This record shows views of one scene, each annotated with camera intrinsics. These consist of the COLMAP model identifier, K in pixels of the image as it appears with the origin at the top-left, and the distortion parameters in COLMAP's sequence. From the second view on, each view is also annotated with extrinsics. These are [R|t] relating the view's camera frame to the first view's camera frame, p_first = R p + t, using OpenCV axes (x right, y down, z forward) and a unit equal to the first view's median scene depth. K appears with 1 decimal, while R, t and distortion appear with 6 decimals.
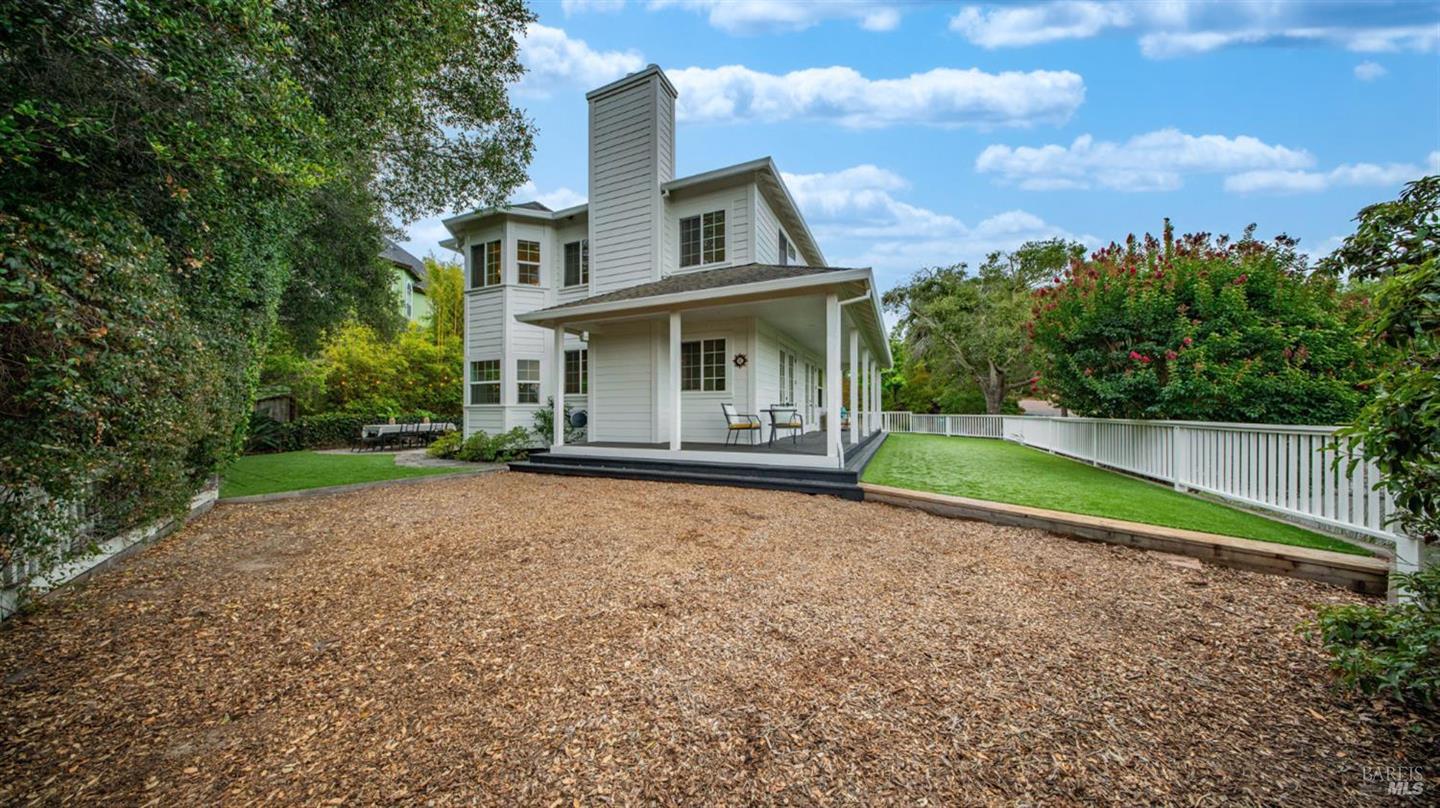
lens RADIAL K [[425.7, 0, 717.0], [0, 425.7, 405.9], [0, 0, 1]] dist [-0.005690, -0.000007]
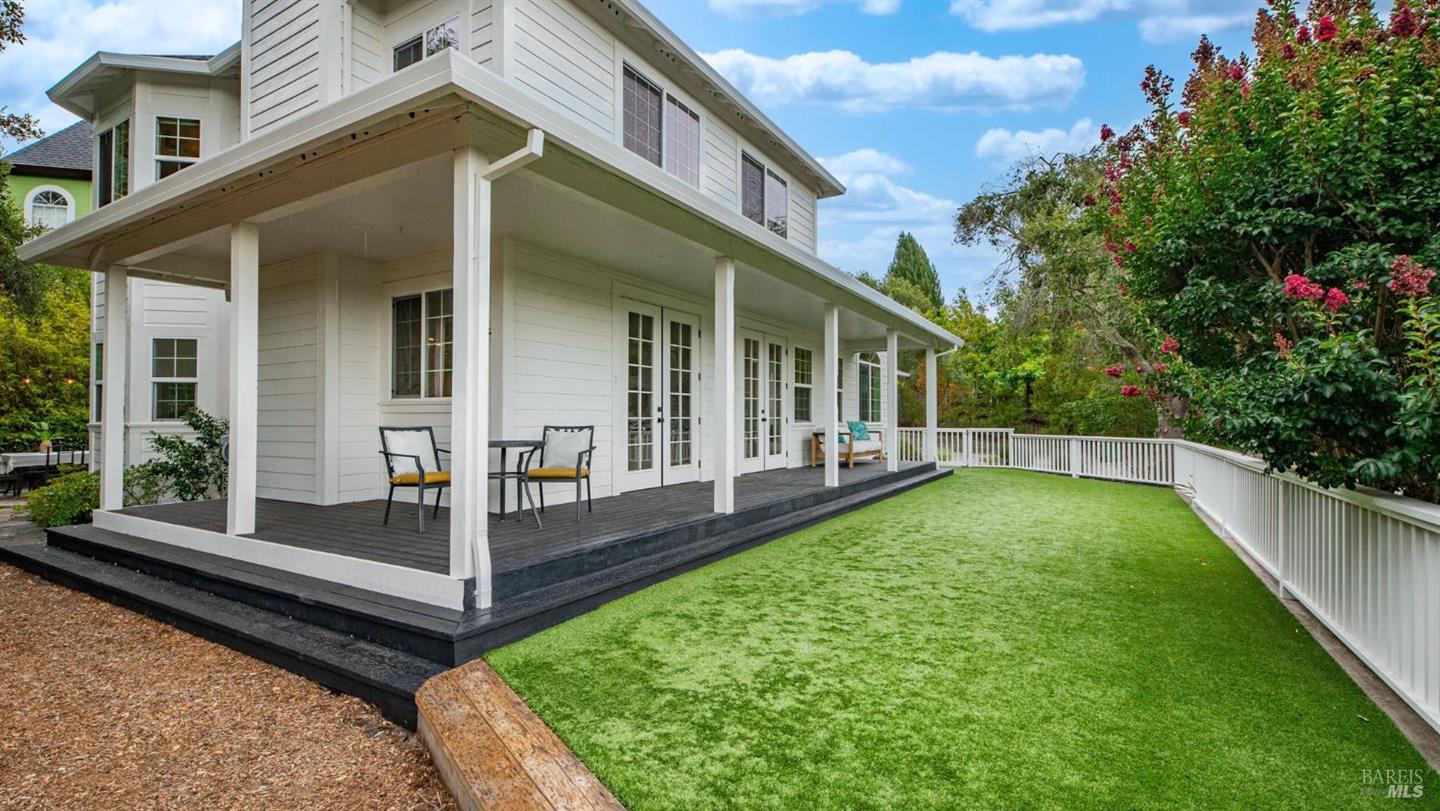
lens RADIAL K [[646.9, 0, 728.0], [0, 646.9, 407.7], [0, 0, 1]] dist [0.000875, -0.002765]
pose [[0.993018, -0.001369, -0.117955, 0.288259], [0.001127, 0.999997, -0.002124, -0.015373], [0.117958, 0.001977, 0.993017, 0.225467]]
